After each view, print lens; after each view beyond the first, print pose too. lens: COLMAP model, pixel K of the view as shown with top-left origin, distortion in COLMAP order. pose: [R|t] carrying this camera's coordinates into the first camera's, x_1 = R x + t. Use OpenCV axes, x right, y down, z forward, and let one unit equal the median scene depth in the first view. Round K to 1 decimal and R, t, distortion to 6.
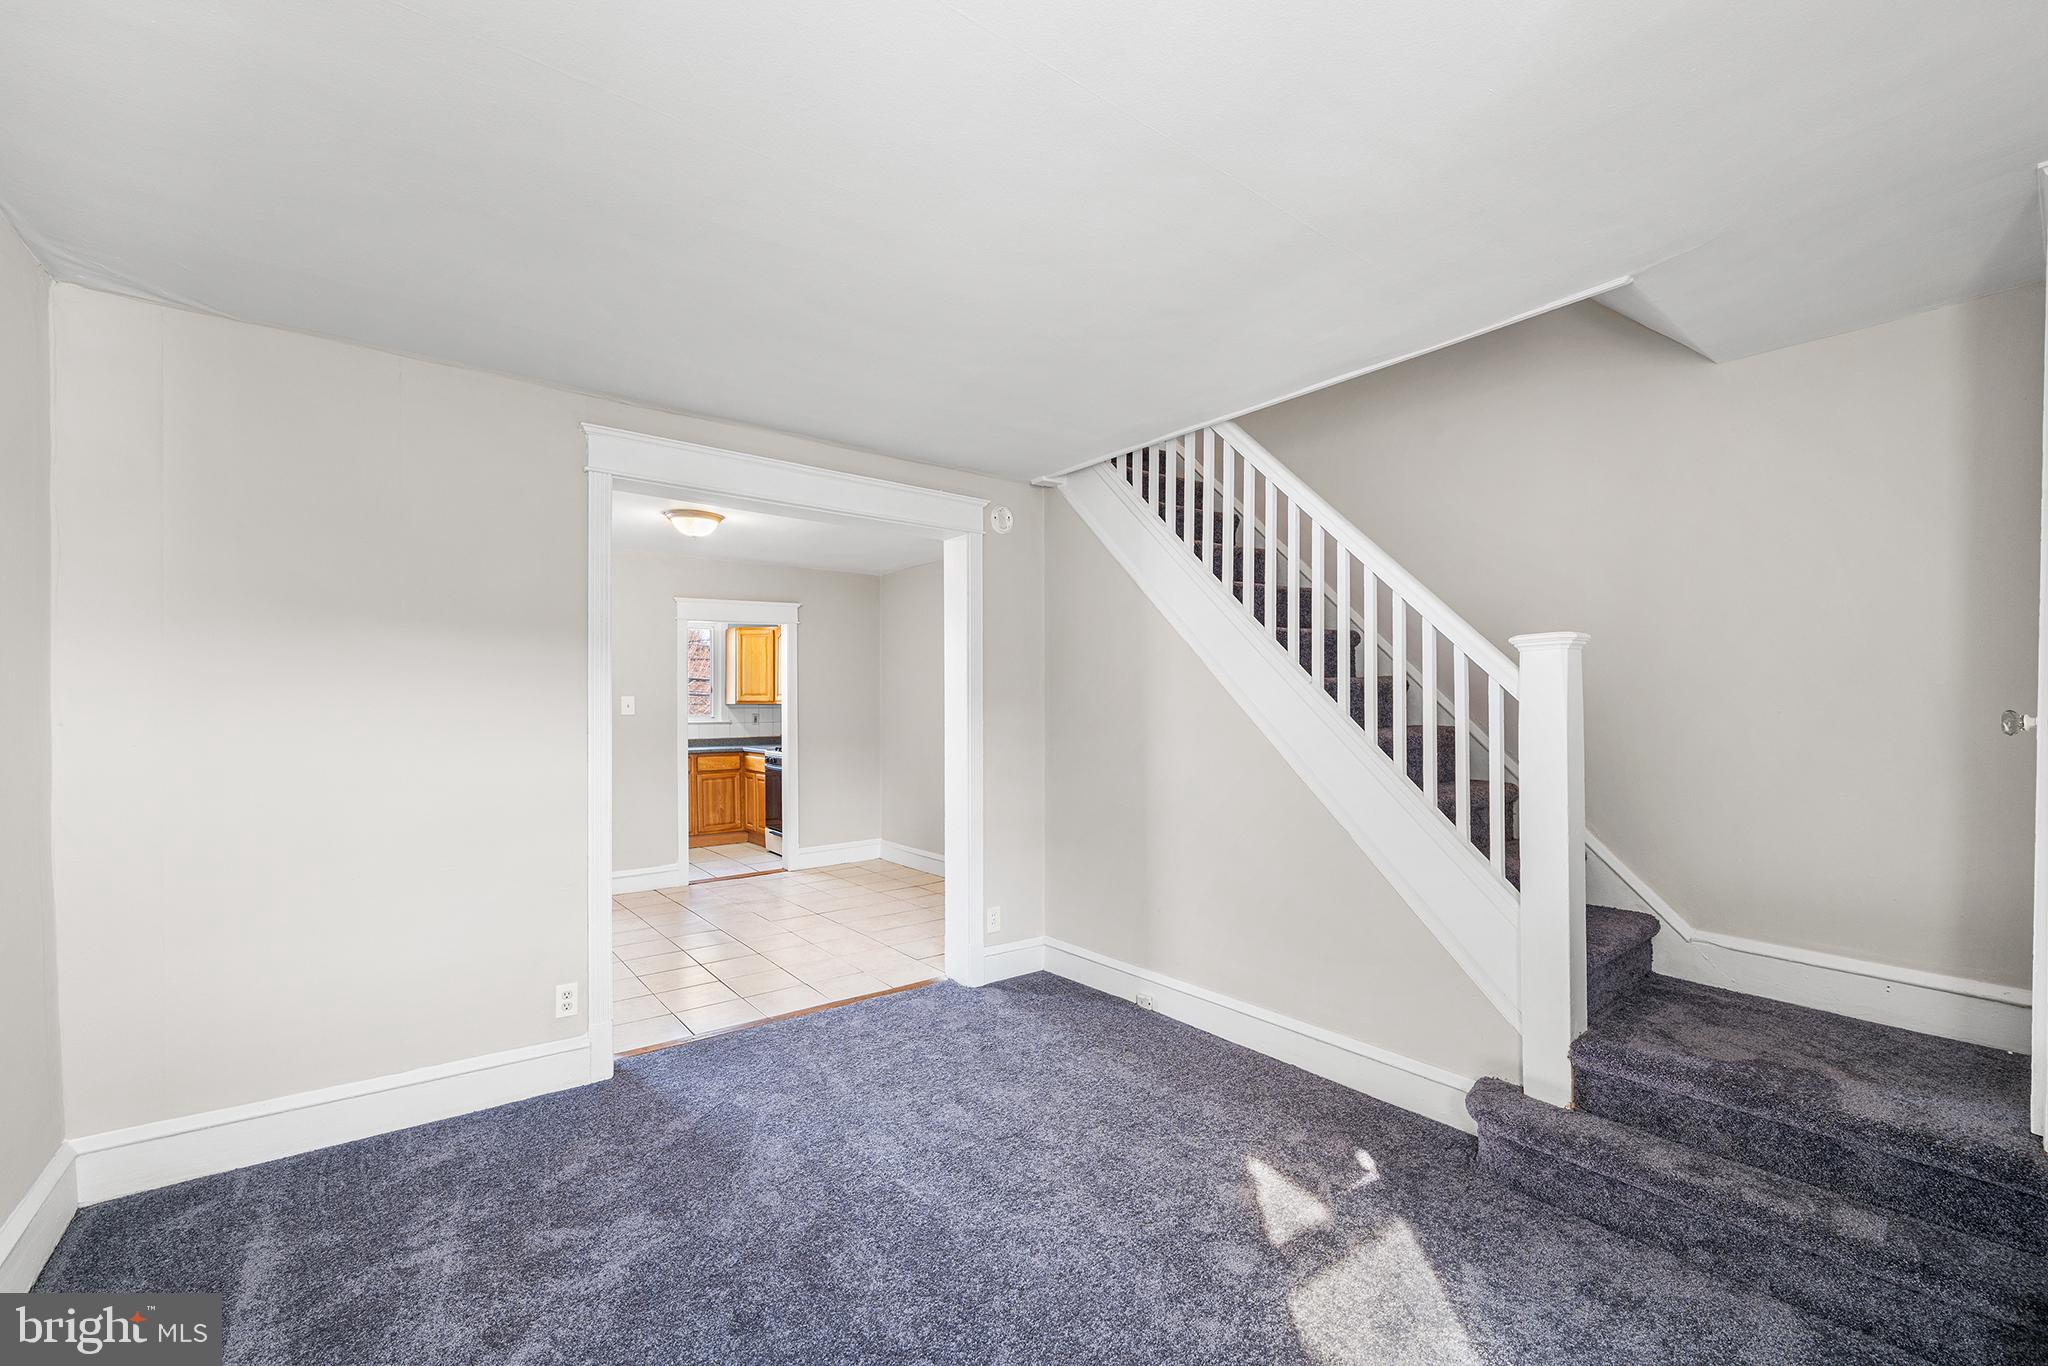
lens RADIAL K [[818.9, 0, 1026.6], [0, 818.9, 703.1], [0, 0, 1]] dist [-0.000272, 0.000120]
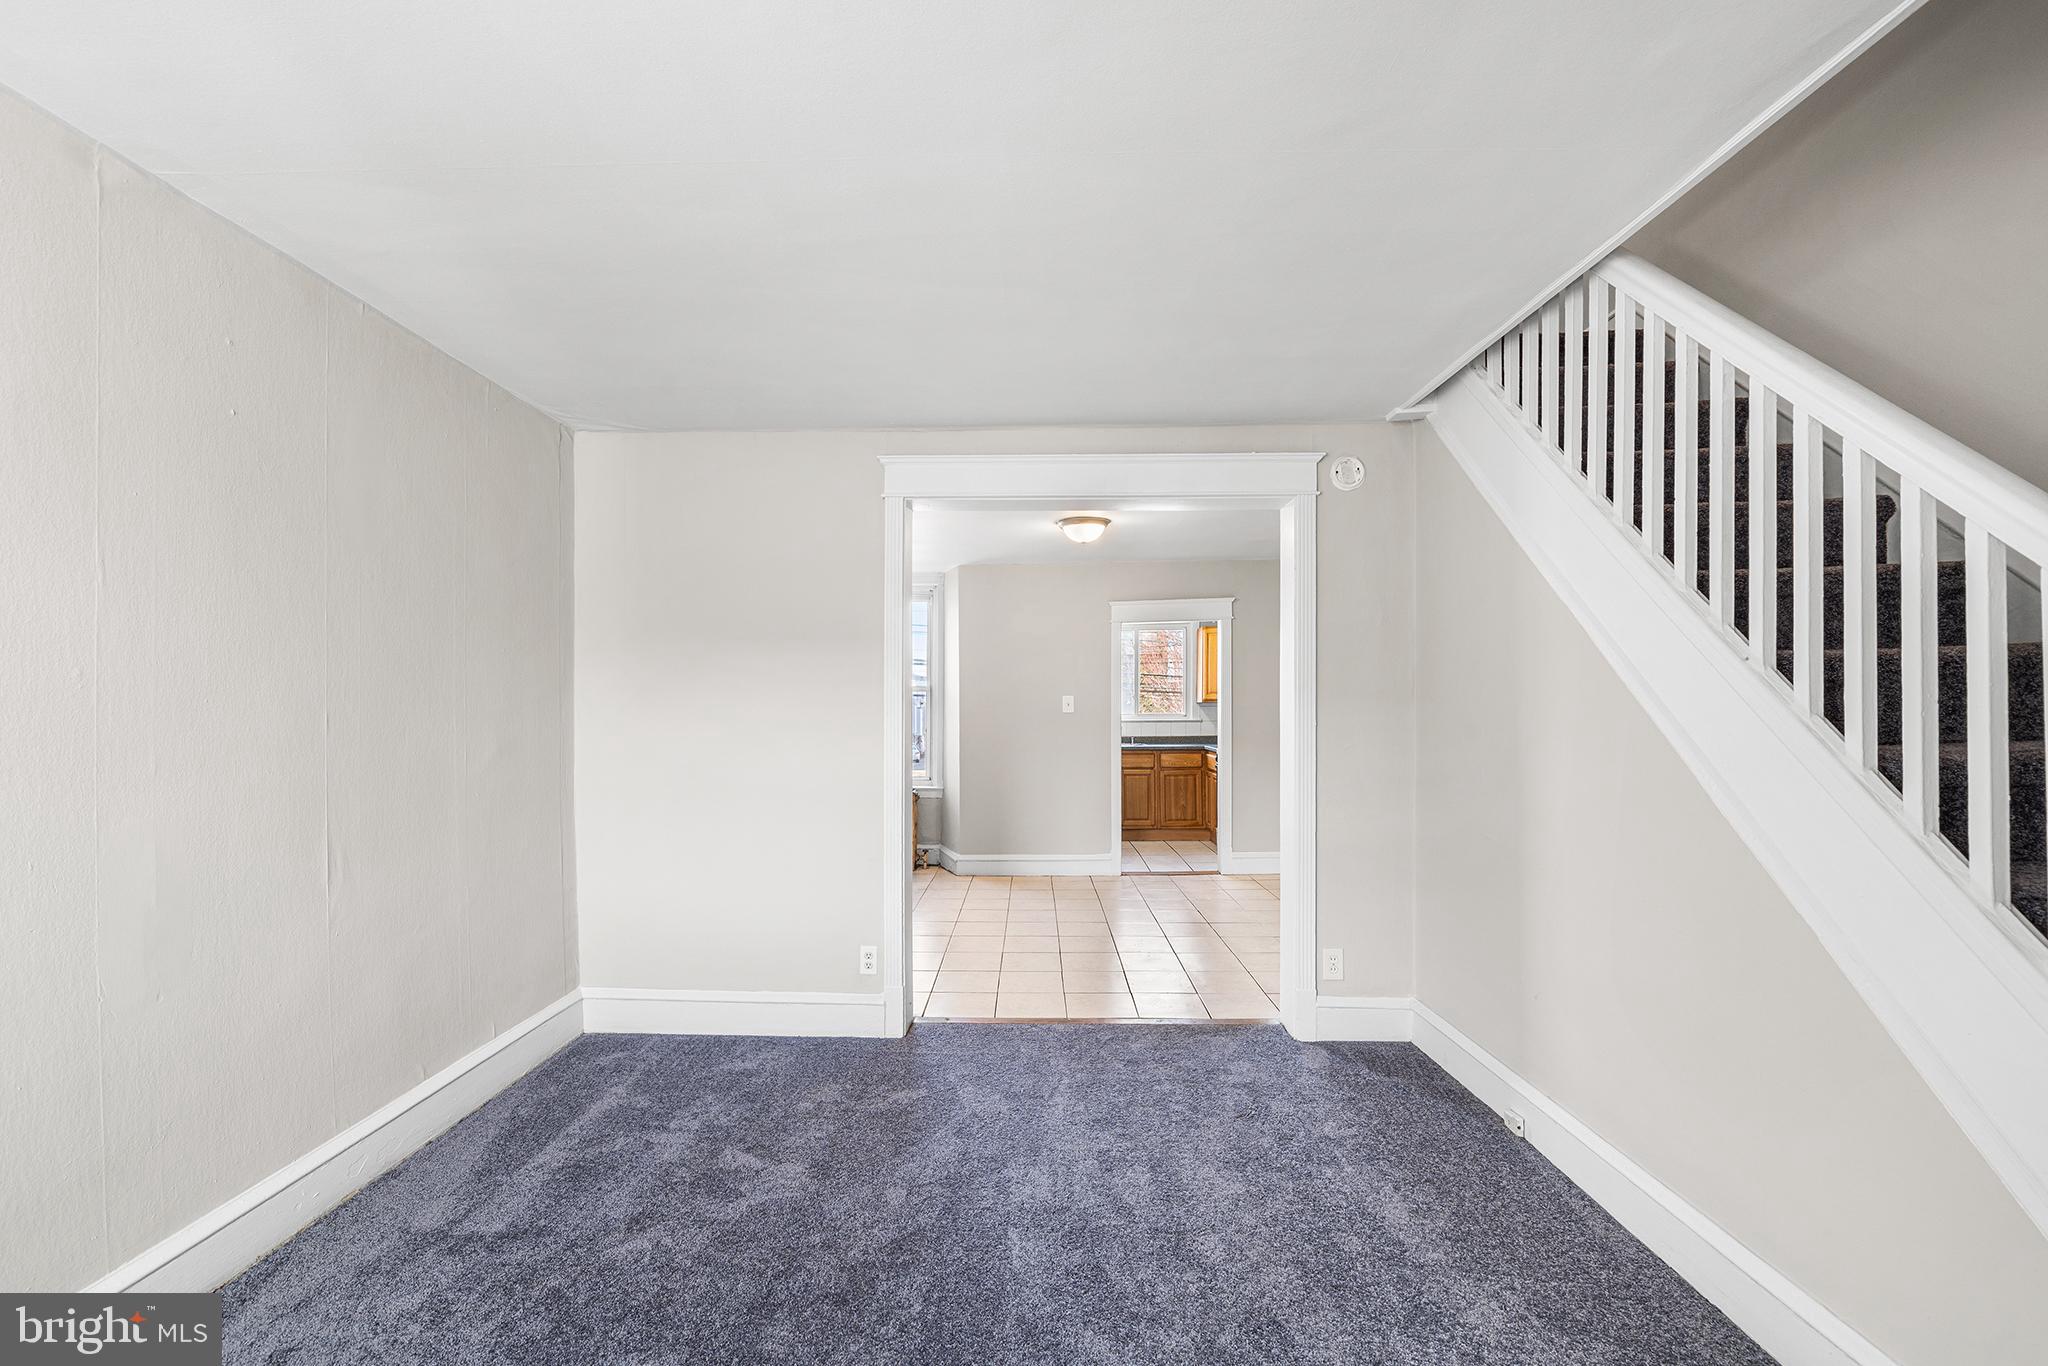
lens RADIAL K [[818.9, 0, 1026.6], [0, 818.9, 703.1], [0, 0, 1]] dist [-0.000272, 0.000120]
pose [[0.778167, -0.003821, -0.628046, 0.242011], [0.005110, 0.999987, 0.000248, 0.001748], [0.628037, -0.003402, 0.778176, 0.176946]]
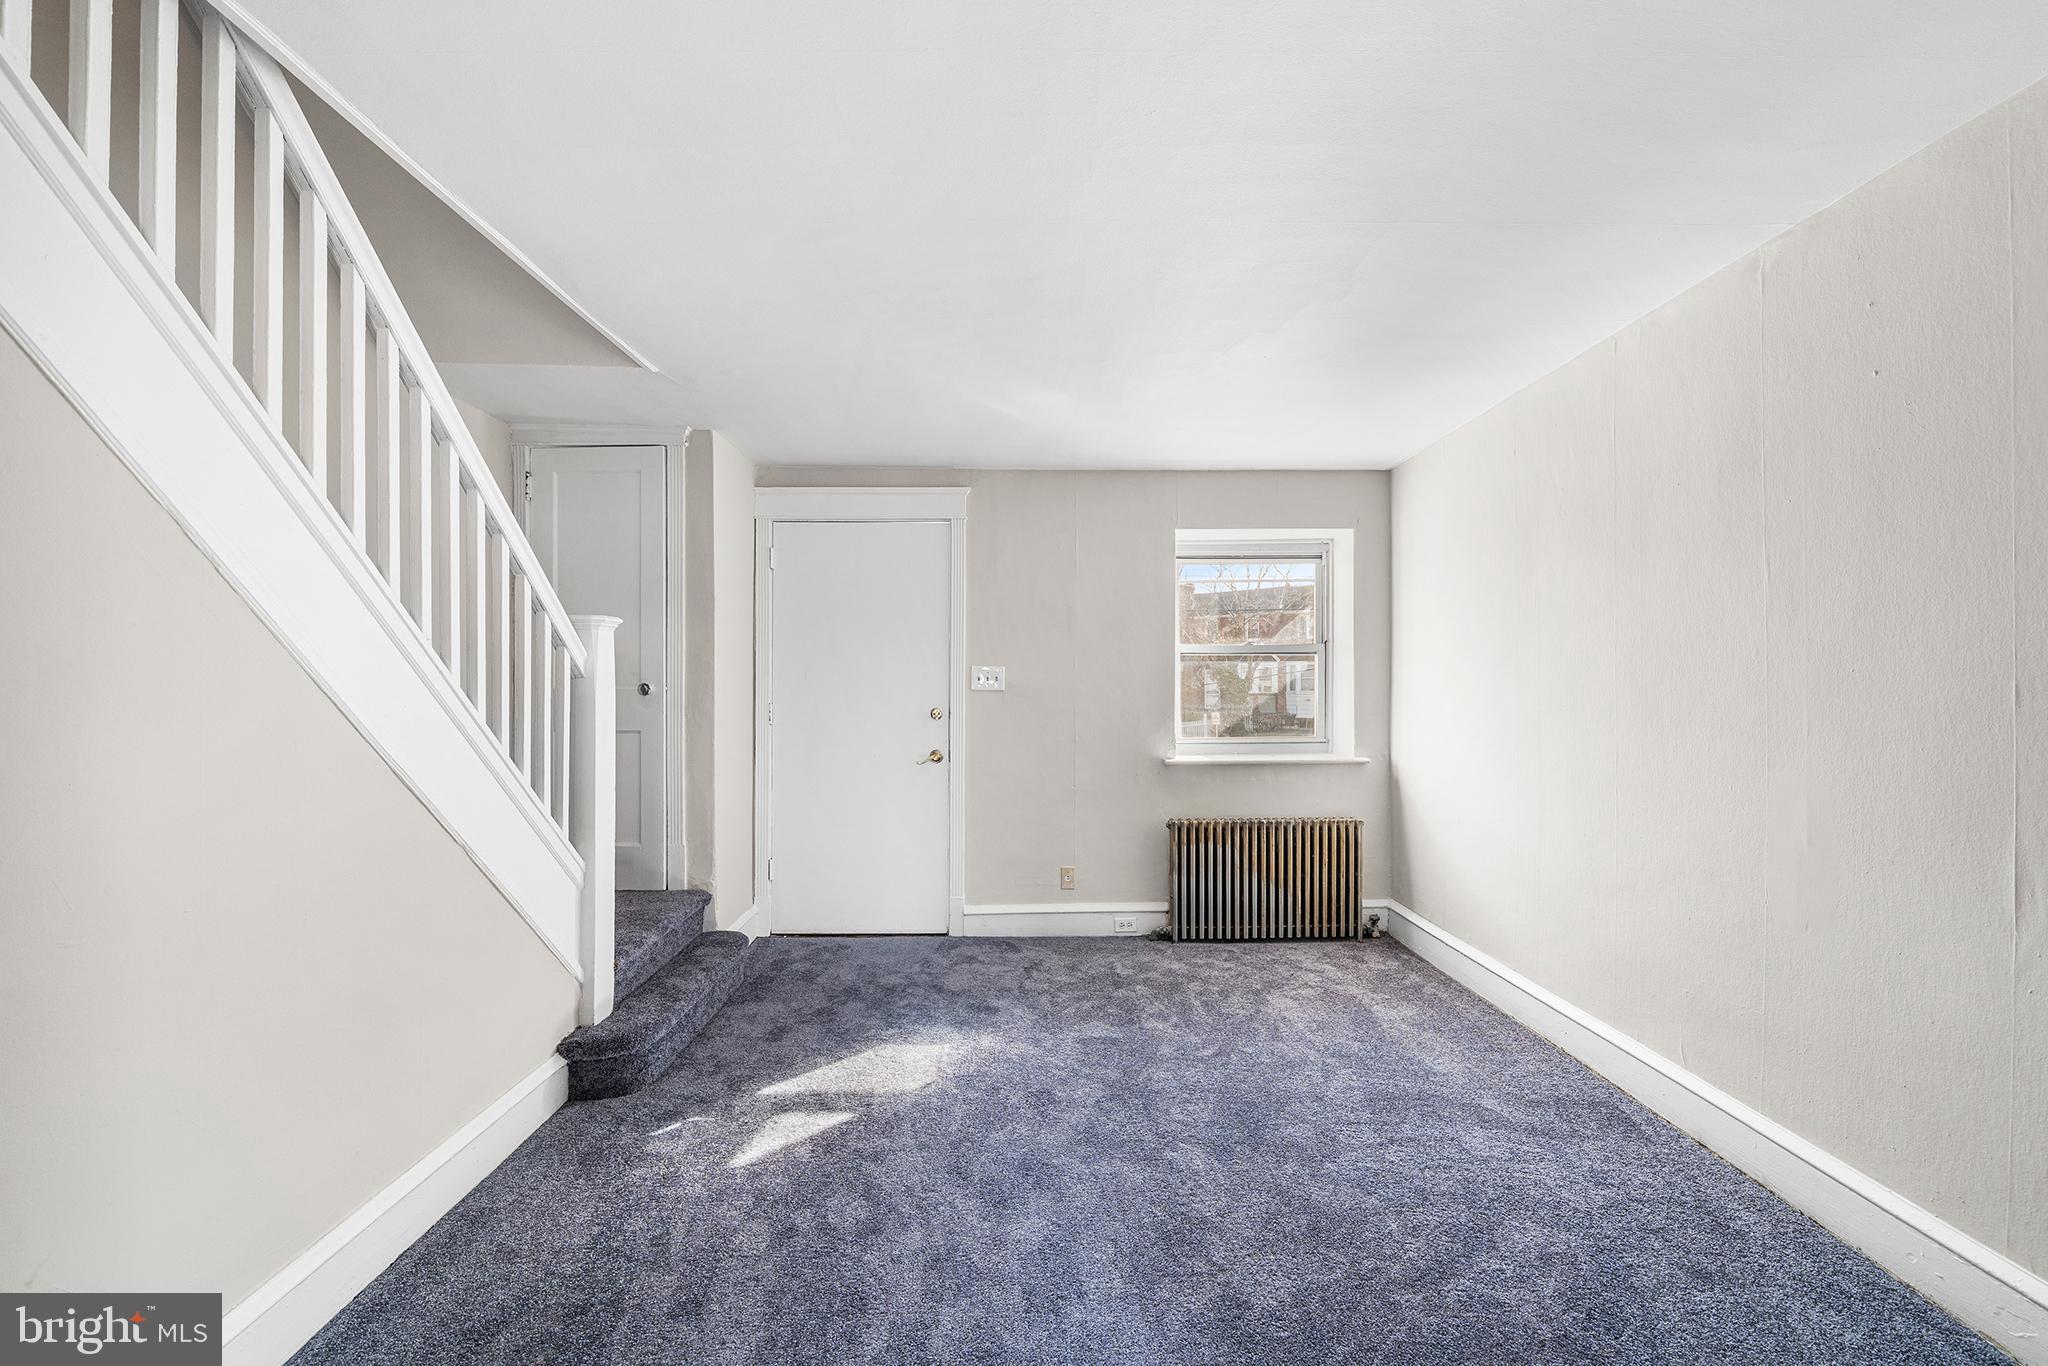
lens RADIAL K [[818.9, 0, 1026.6], [0, 818.9, 703.1], [0, 0, 1]] dist [-0.000272, 0.000120]
pose [[-0.779710, -0.003829, 0.626129, -0.347723], [-0.005339, 0.999986, -0.000534, 0.021237], [-0.626118, -0.003760, -0.779719, 0.937837]]
